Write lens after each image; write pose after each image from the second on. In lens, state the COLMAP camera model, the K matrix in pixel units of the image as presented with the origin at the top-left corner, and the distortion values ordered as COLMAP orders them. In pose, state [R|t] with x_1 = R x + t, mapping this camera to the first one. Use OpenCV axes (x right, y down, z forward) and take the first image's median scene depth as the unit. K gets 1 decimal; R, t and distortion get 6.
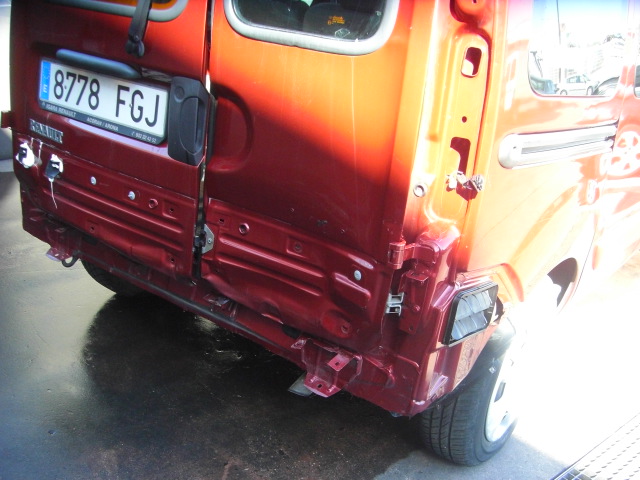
lens RADIAL K [[708.5, 0, 331.5], [0, 708.5, 328.7], [0, 0, 1]] dist [-0.171239, 0.109554]
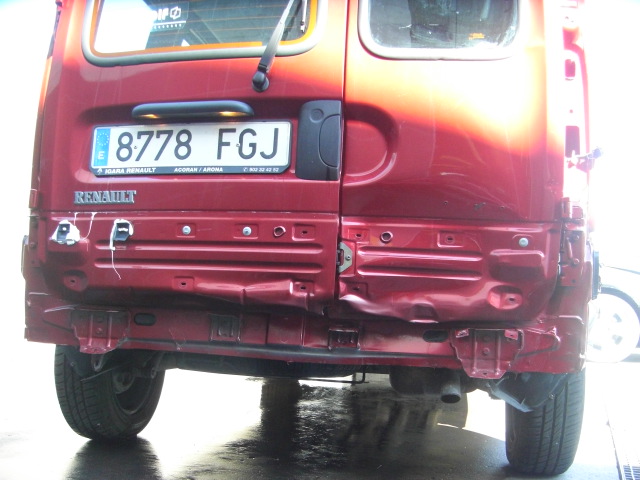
lens RADIAL K [[708.5, 0, 331.5], [0, 708.5, 328.7], [0, 0, 1]] dist [-0.171239, 0.109554]
pose [[0.895816, -0.110766, 0.430400, -0.638902], [0.264852, 0.910740, -0.316869, 0.281006], [-0.356884, 0.397848, 0.845192, 0.193046]]
